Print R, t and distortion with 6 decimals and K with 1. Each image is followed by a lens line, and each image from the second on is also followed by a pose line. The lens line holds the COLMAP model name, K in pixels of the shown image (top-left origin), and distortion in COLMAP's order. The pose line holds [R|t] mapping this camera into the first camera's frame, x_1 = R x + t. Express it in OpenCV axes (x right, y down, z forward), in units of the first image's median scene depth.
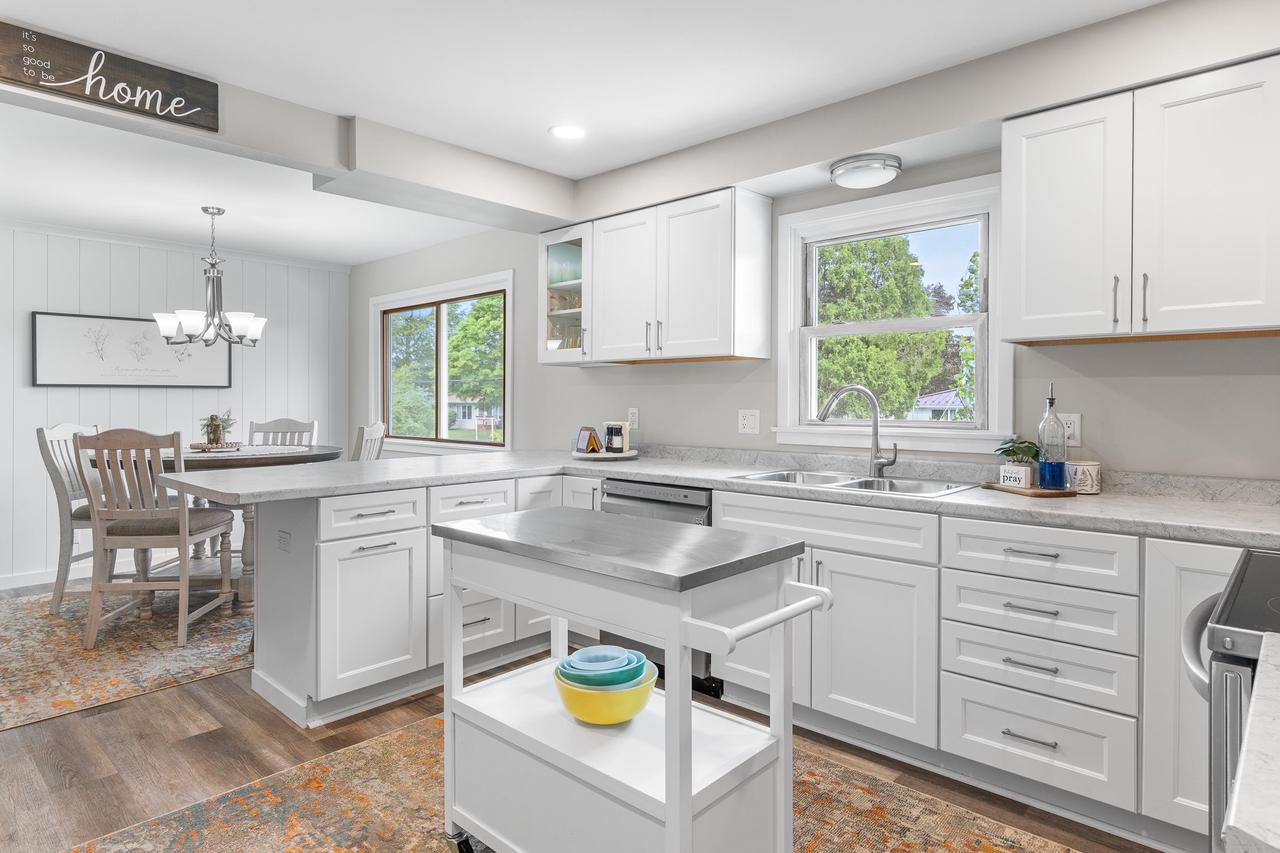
lens RADIAL K [[724.4, 0, 633.0], [0, 724.4, 405.7], [0, 0, 1]] dist [0.004918, -0.001773]
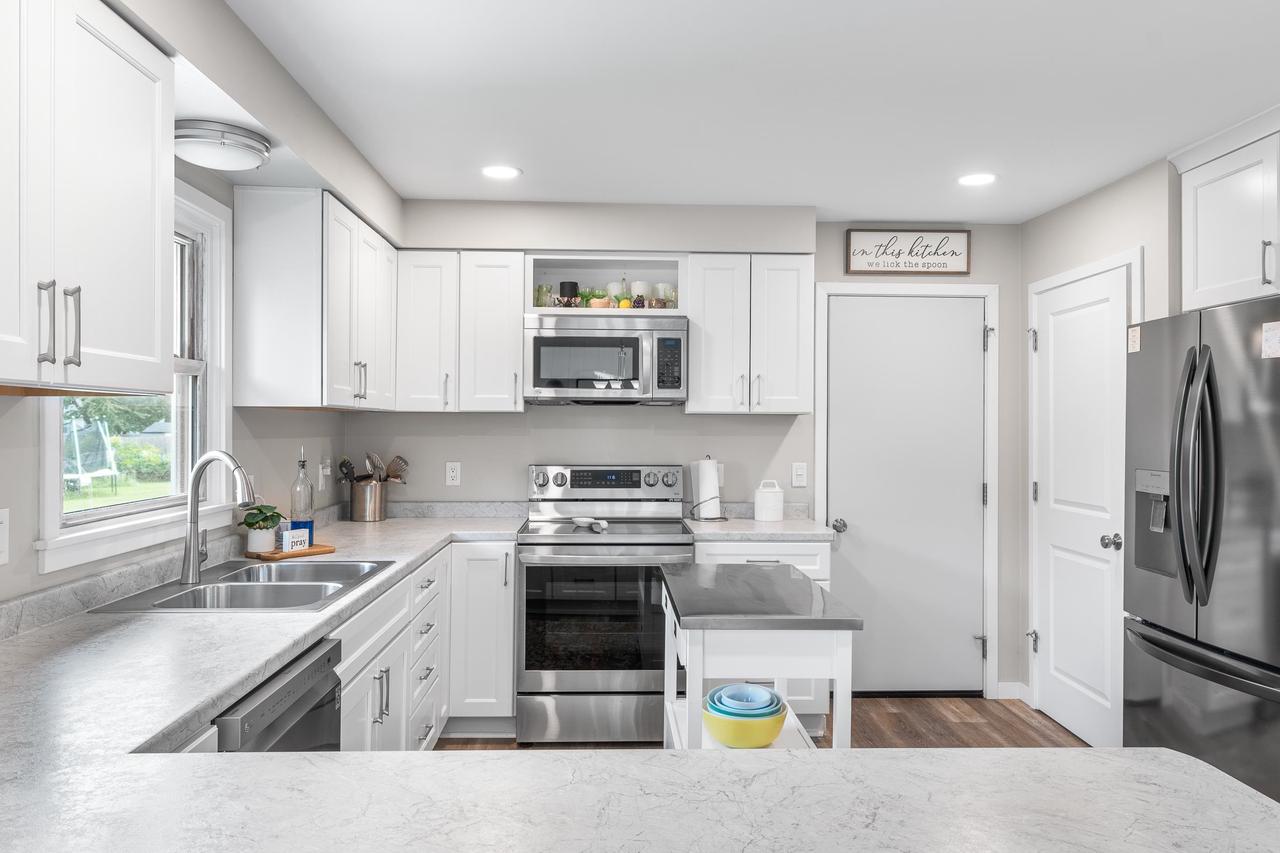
lens RADIAL K [[912.5, 0, 634.1], [0, 912.5, 412.7], [0, 0, 1]] dist [0.005523, -0.000542]
pose [[-0.703798, 0.002129, 0.710397, -0.592844], [-0.003224, 0.999976, -0.006191, -0.061176], [-0.710393, -0.006648, -0.703774, 1.345195]]
